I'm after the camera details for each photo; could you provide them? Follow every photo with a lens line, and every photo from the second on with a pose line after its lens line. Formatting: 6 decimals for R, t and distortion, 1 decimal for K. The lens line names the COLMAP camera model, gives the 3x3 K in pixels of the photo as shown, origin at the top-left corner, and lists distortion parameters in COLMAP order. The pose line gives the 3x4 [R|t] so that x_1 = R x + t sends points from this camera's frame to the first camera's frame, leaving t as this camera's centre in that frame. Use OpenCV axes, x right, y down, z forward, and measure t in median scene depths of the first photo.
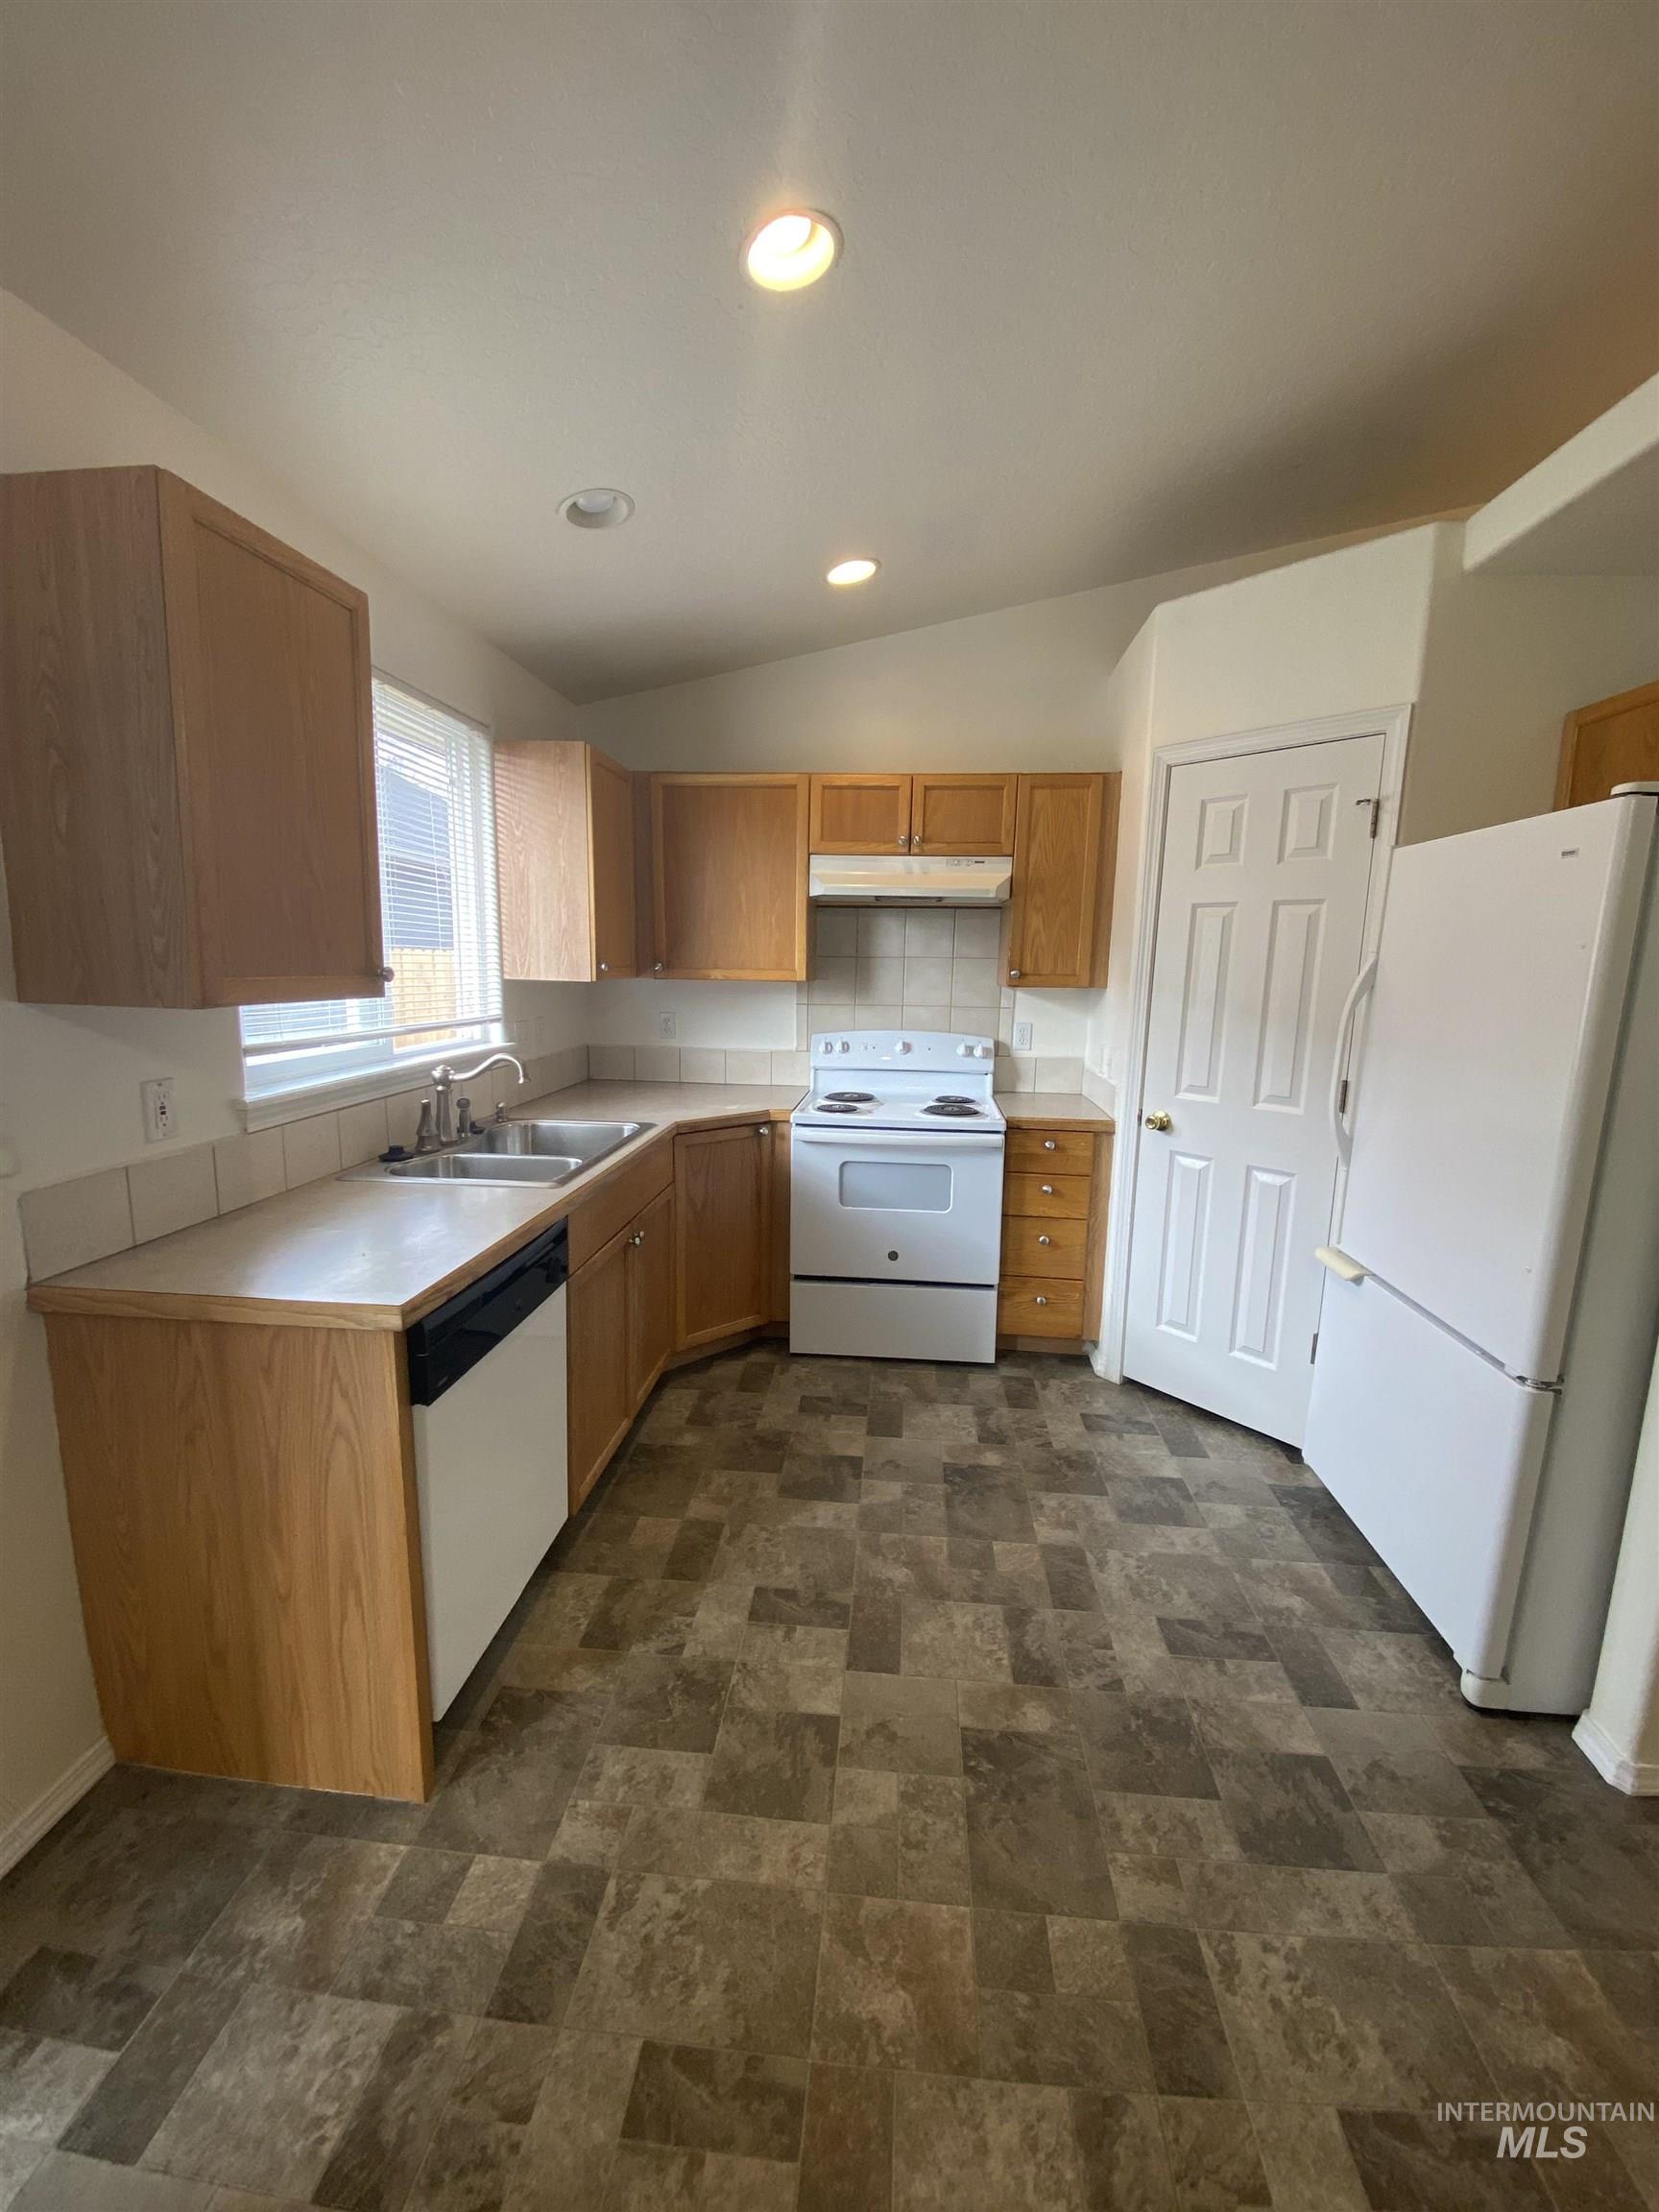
lens RADIAL K [[894.6, 0, 829.5], [0, 894.6, 1106.0], [0, 0, 1]] dist [0.035109, -0.034503]
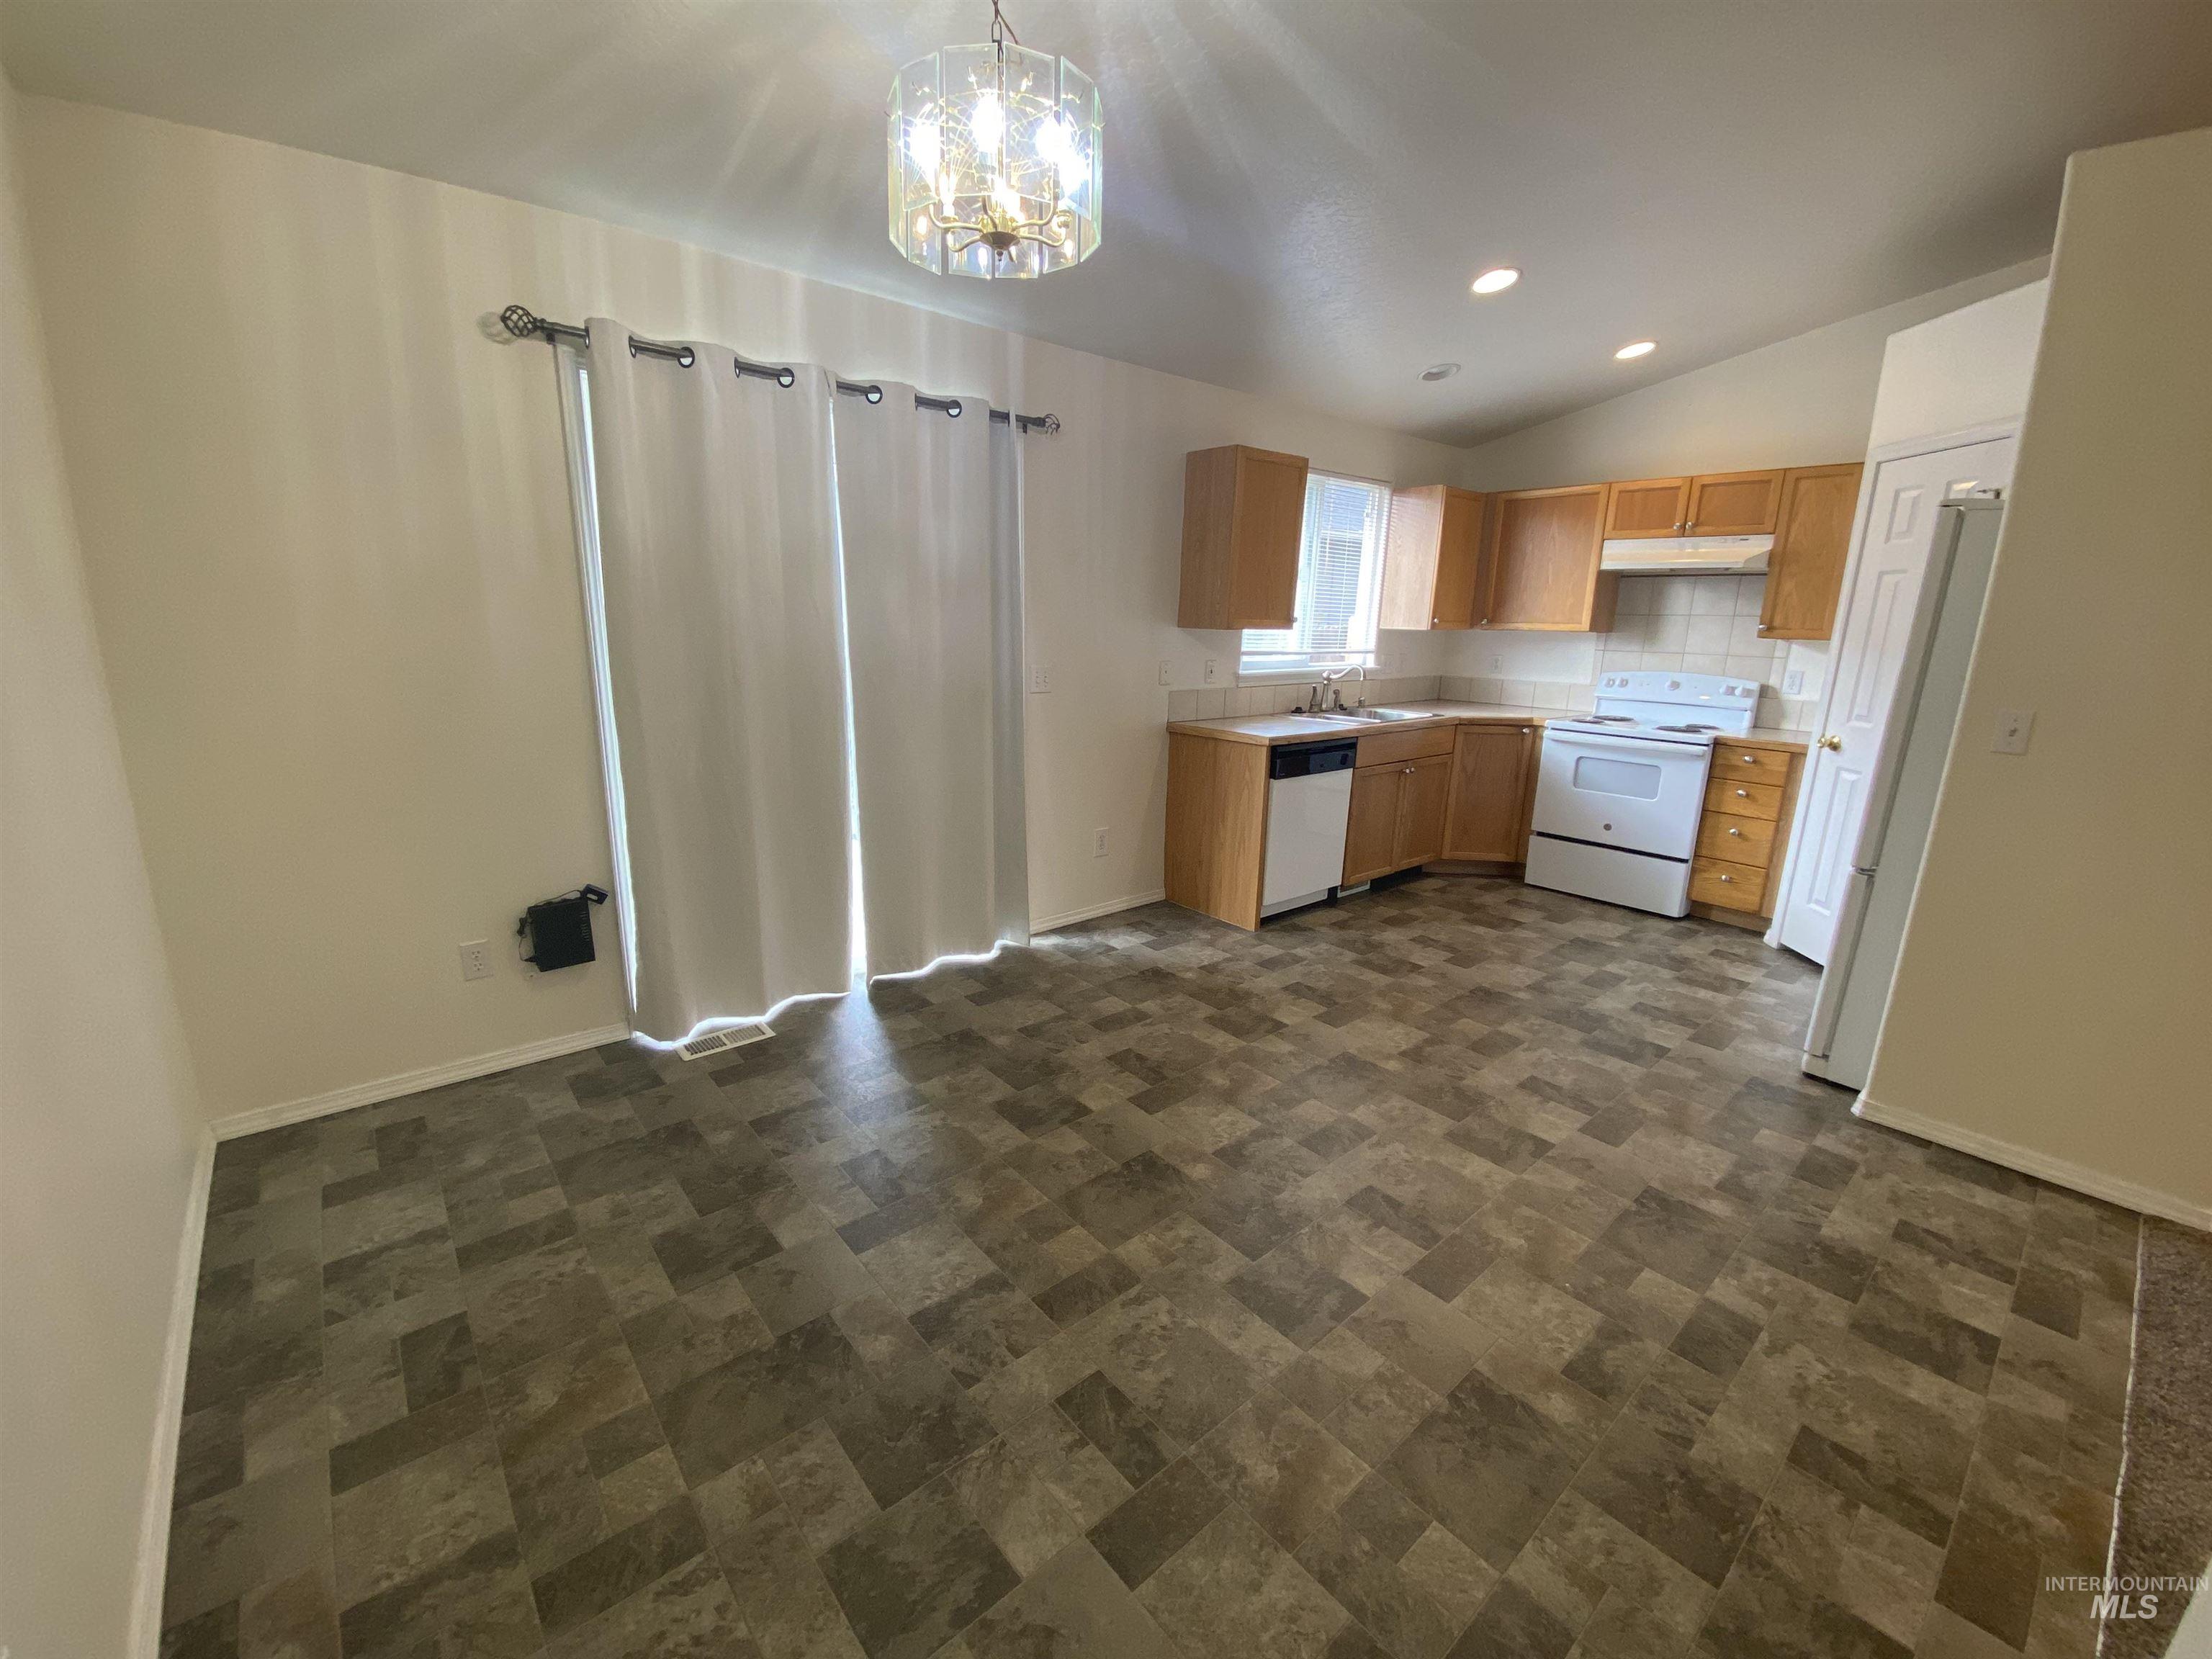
lens RADIAL K [[894.6, 0, 1106.0], [0, 894.6, 829.5], [0, 0, 1]] dist [0.035109, -0.034503]
pose [[0.724630, 0.159662, -0.670387, 0.462238], [-0.119886, 0.987164, 0.105521, 0.117926], [0.678630, 0.003906, 0.734470, -0.603136]]
